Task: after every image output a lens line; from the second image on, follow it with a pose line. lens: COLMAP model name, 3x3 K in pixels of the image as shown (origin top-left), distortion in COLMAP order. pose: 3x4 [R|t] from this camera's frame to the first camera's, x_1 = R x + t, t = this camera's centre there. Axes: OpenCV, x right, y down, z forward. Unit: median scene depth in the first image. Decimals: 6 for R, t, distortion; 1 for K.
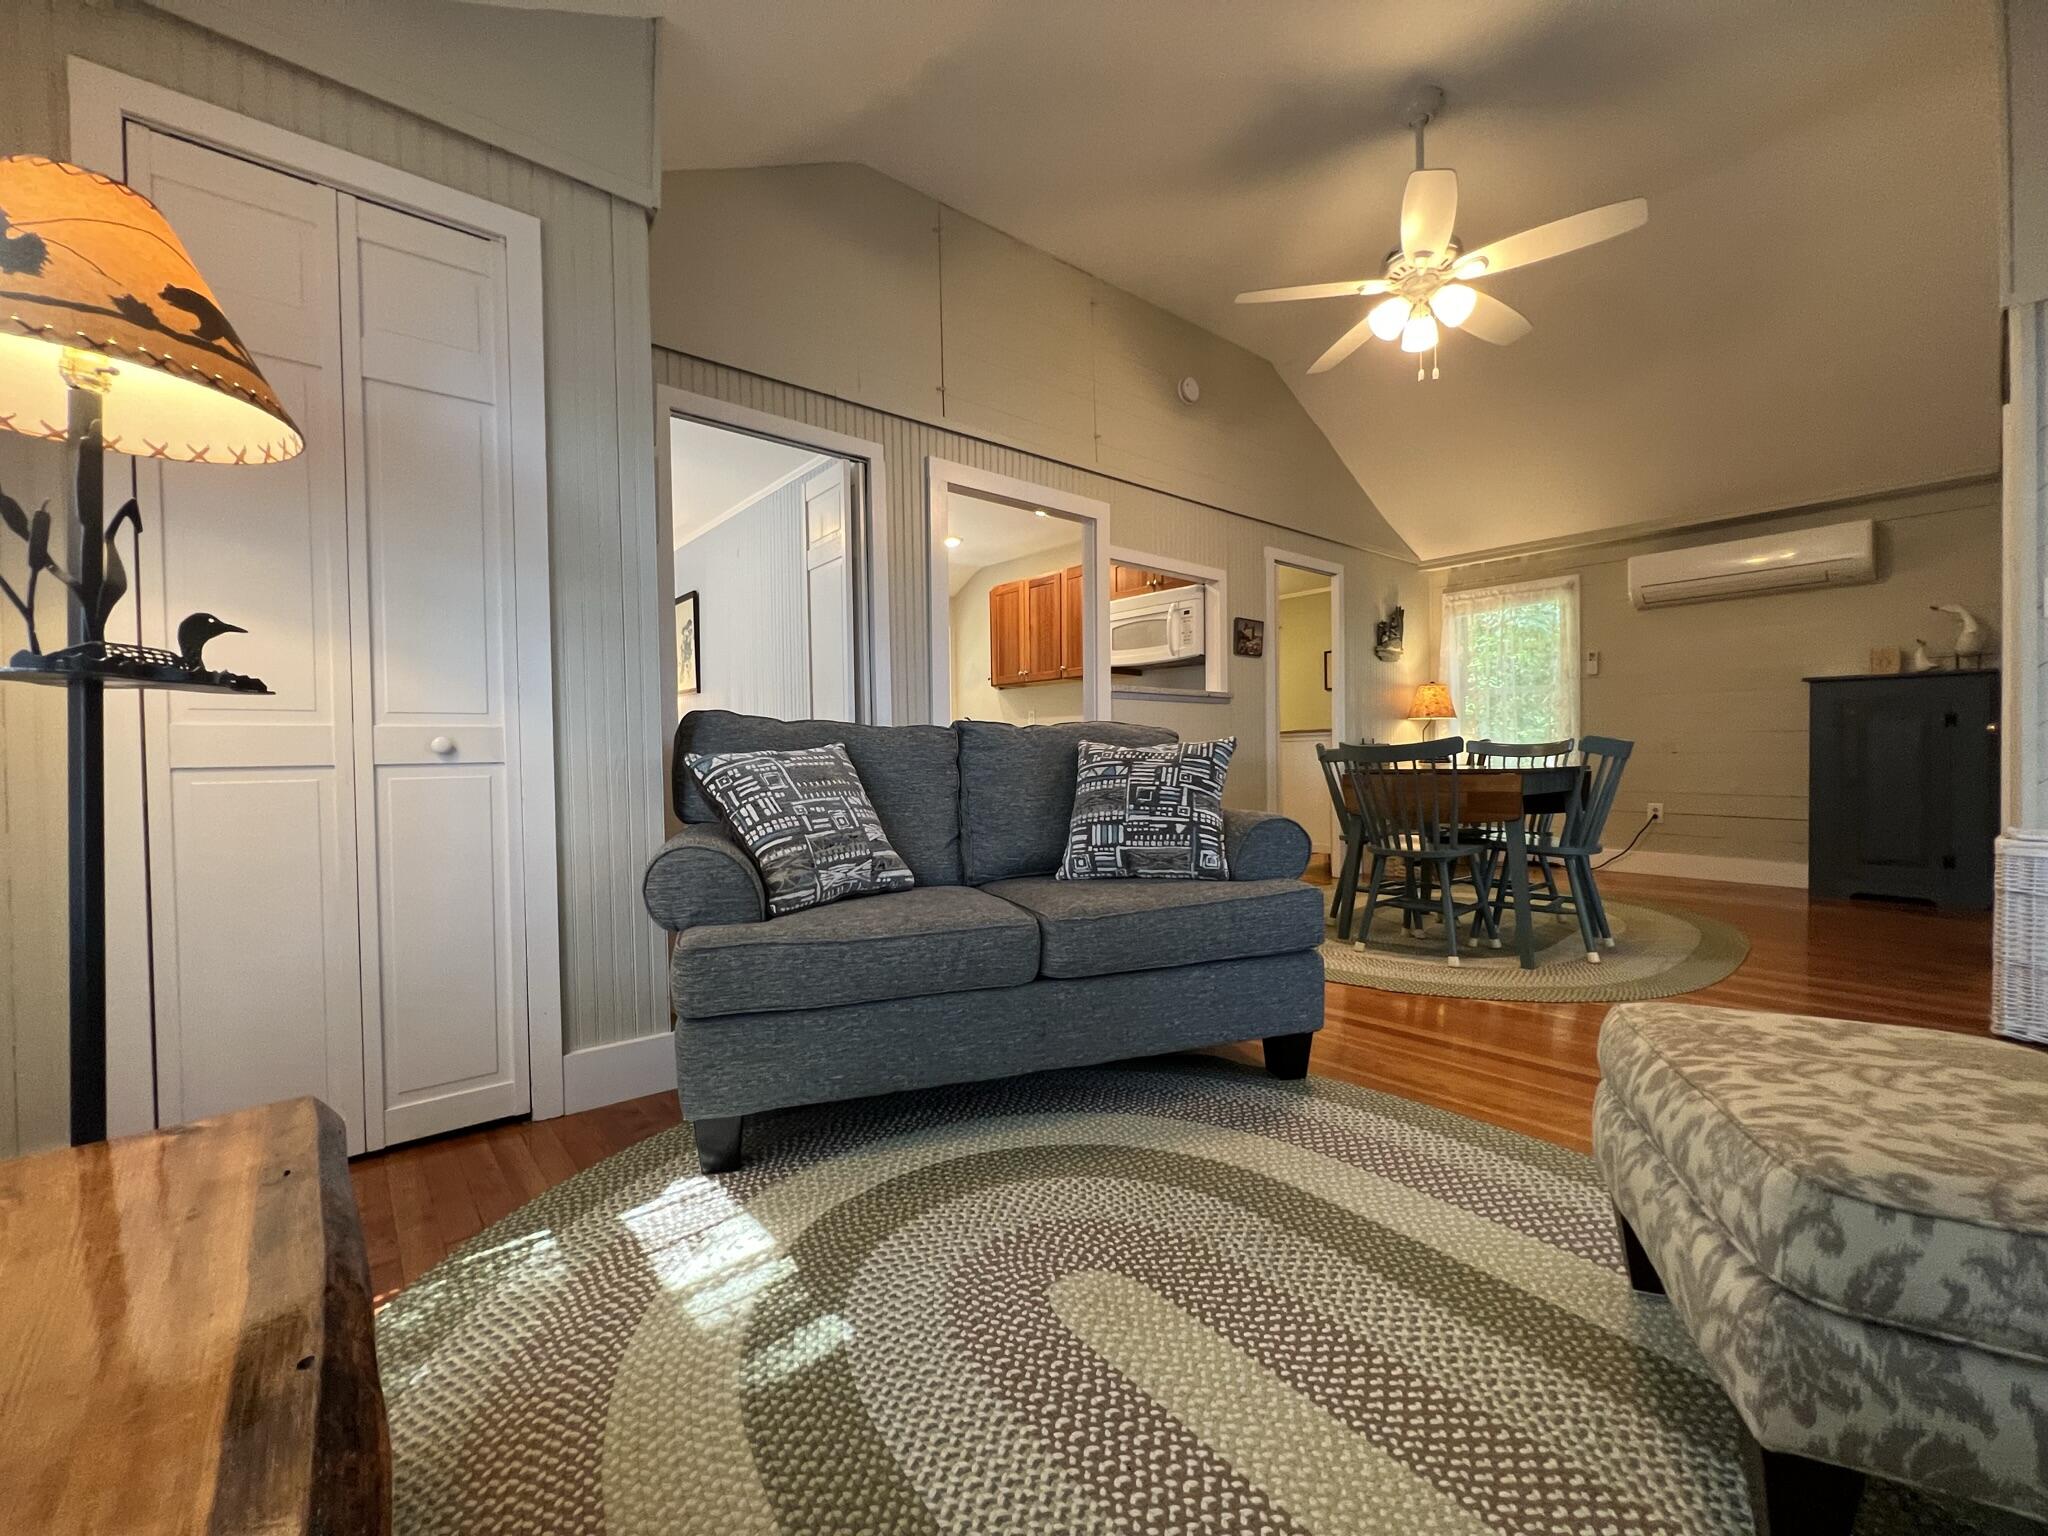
lens RADIAL K [[820.4, 0, 1019.5], [0, 820.4, 765.5], [0, 0, 1]] dist [-0.002058, -0.000186]
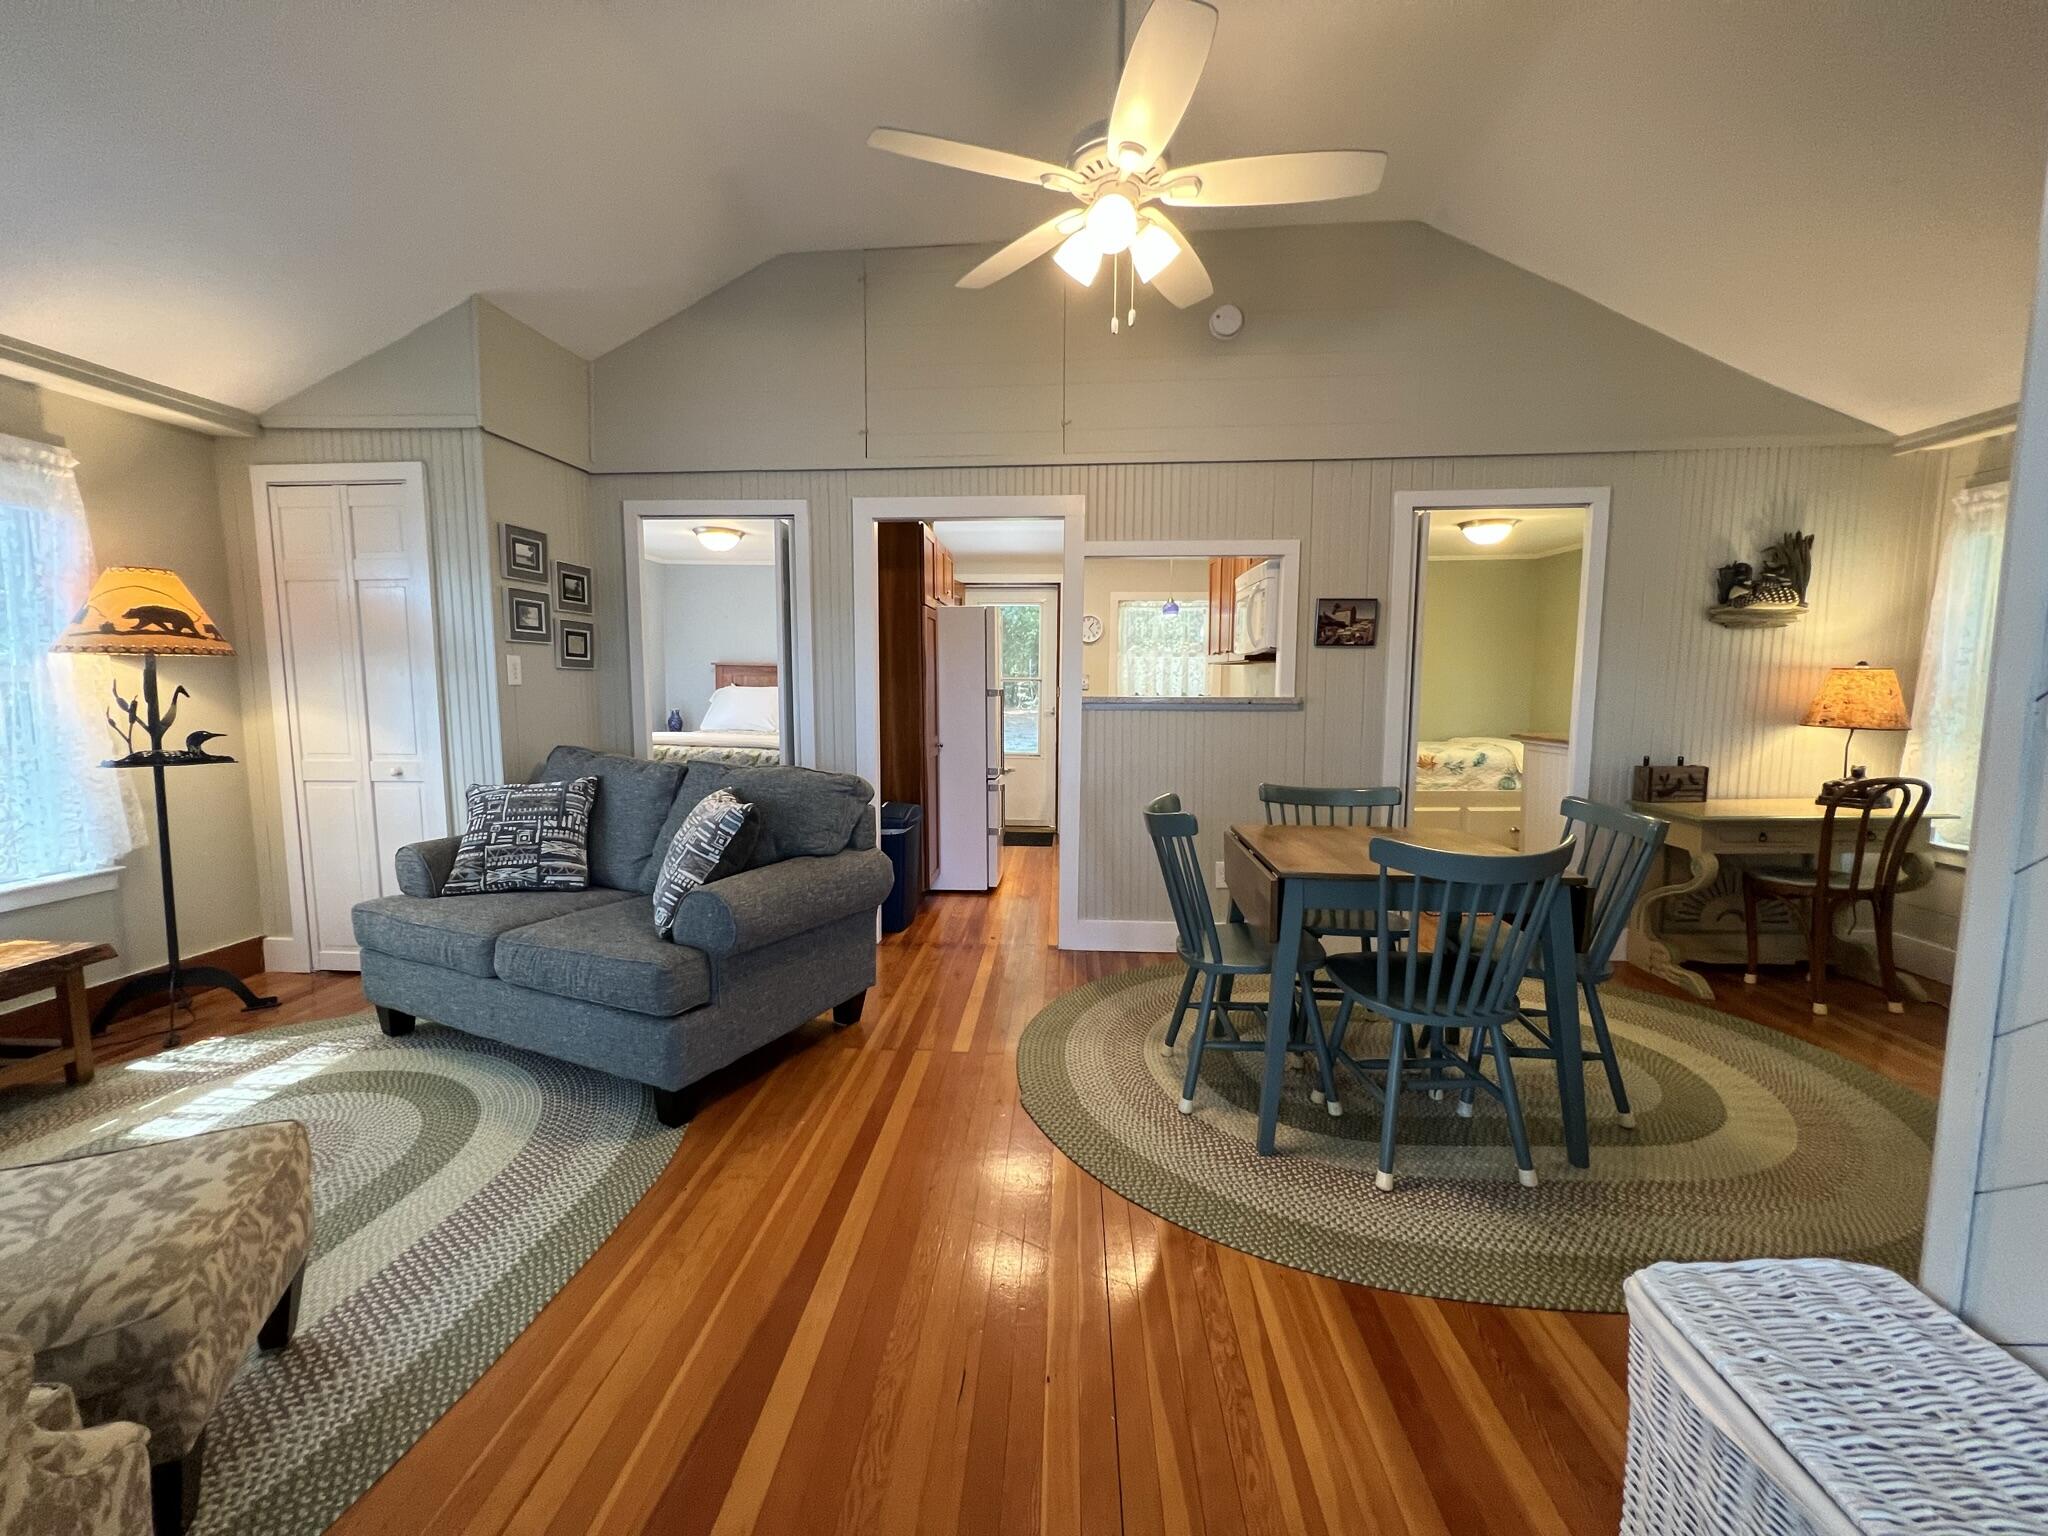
lens RADIAL K [[820.4, 0, 1019.5], [0, 820.4, 765.5], [0, 0, 1]] dist [-0.002058, -0.000186]
pose [[0.721982, 0.086164, -0.686526, 1.409311], [-0.020303, 0.994427, 0.103456, -0.229459], [0.691614, -0.060754, 0.719708, 0.562194]]
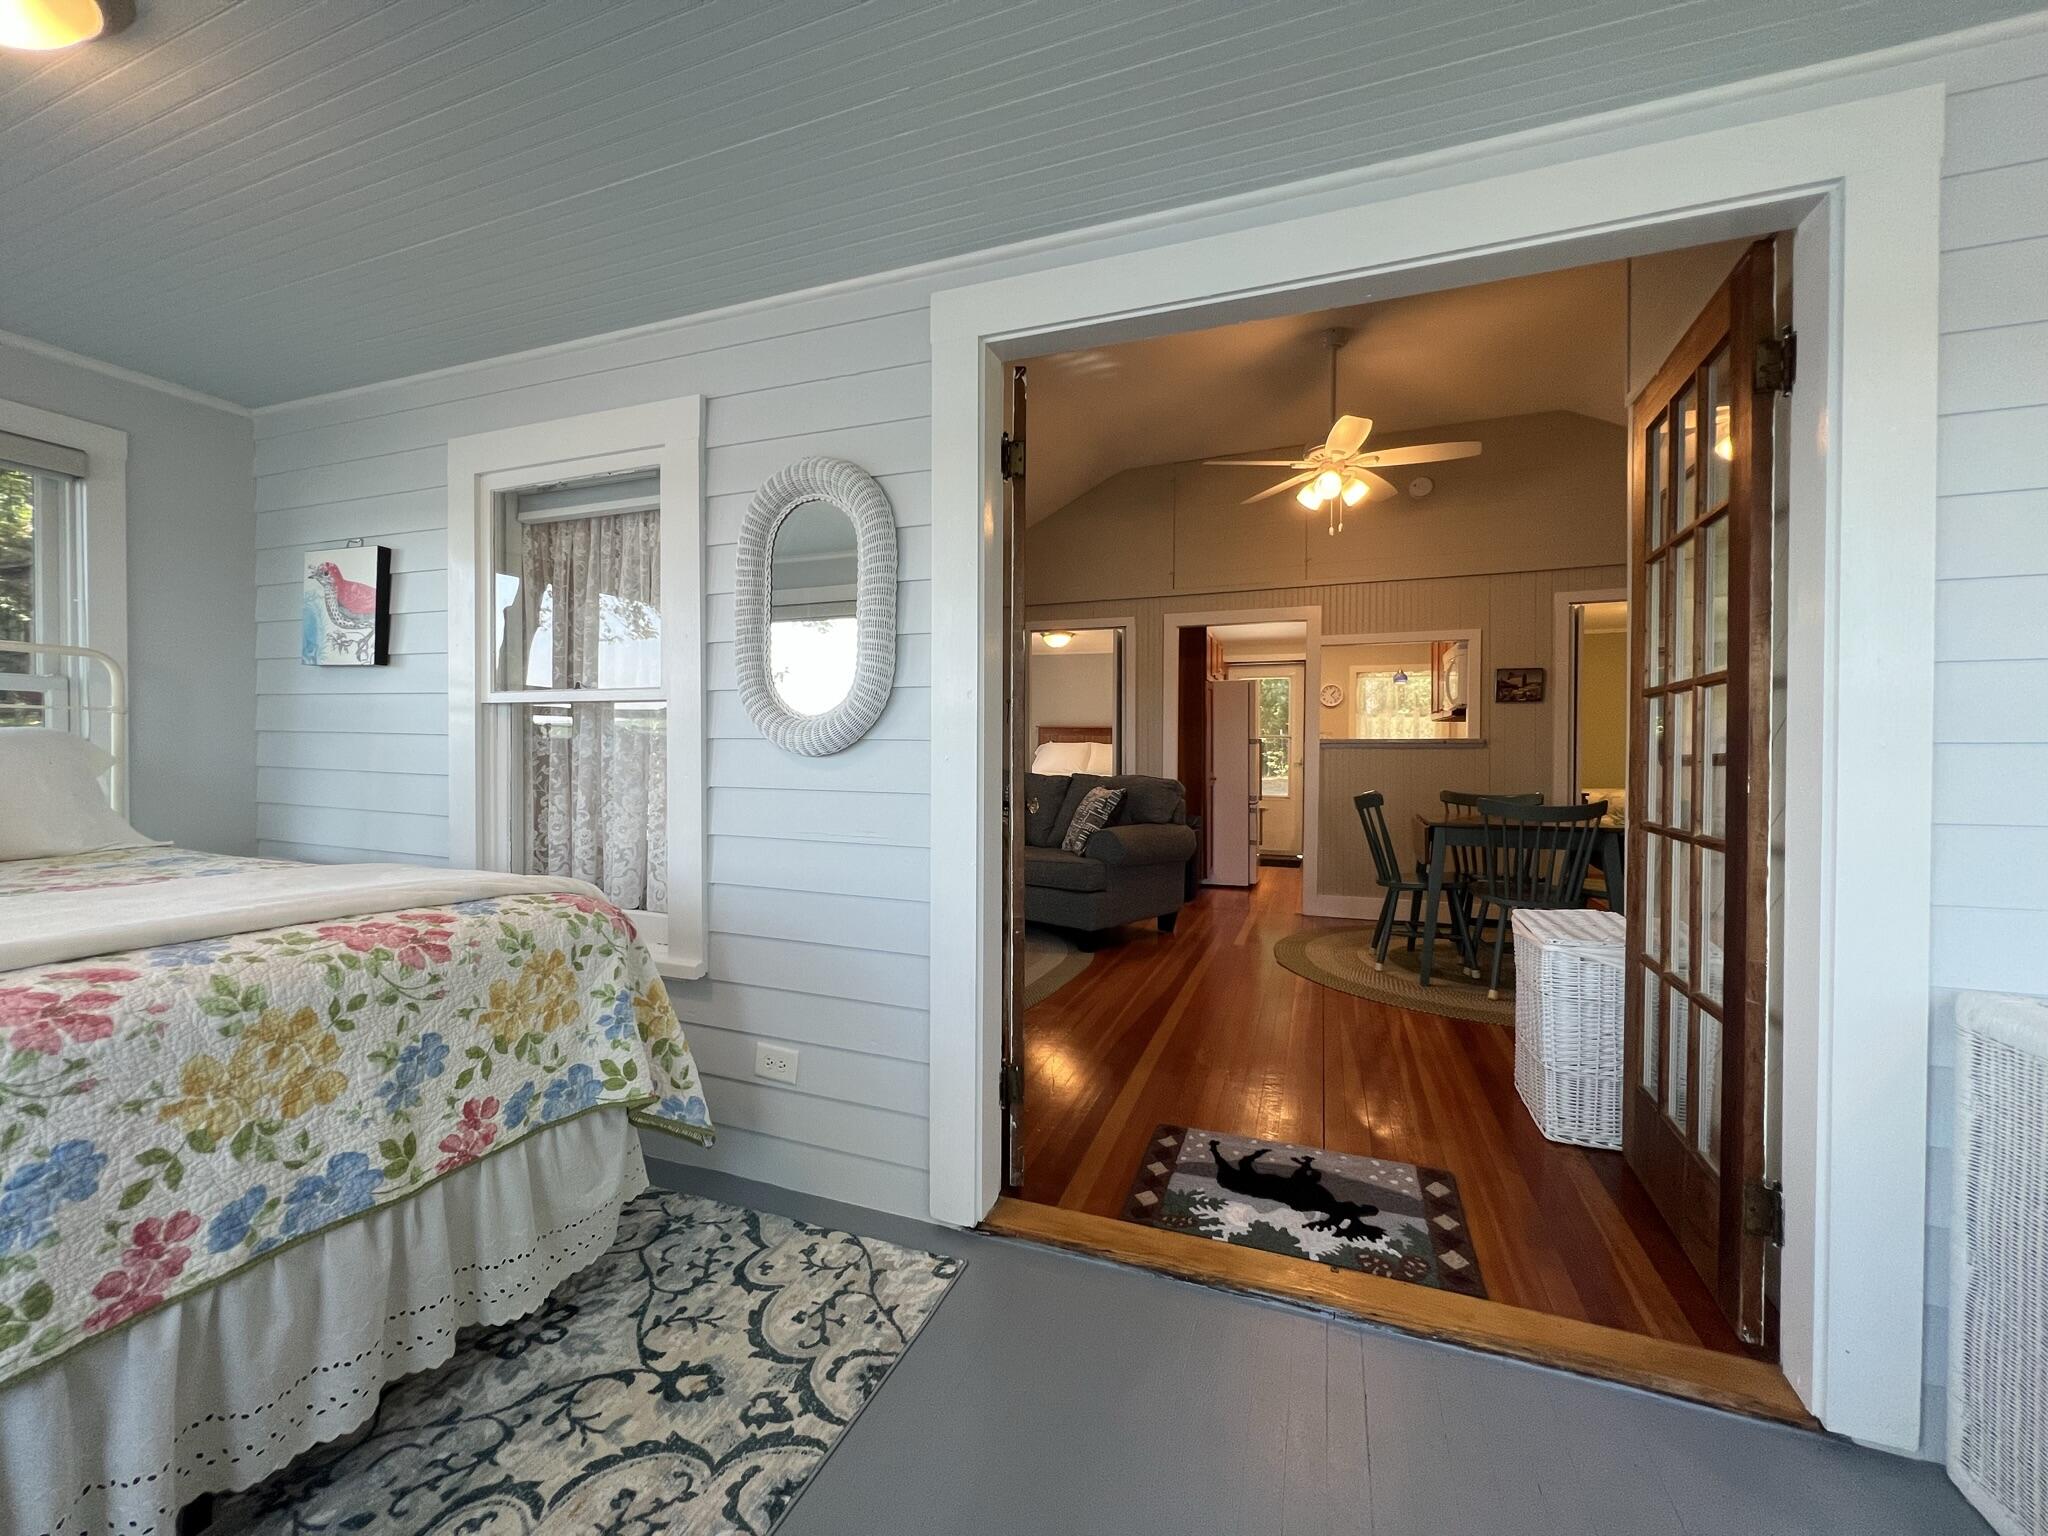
lens RADIAL K [[820.4, 0, 1019.5], [0, 820.4, 765.5], [0, 0, 1]] dist [-0.002058, -0.000186]
pose [[0.490583, 0.027449, -0.870962, 2.116605], [-0.020995, 0.999586, 0.019678, -0.139607], [0.871141, 0.008632, 0.490956, -0.208282]]
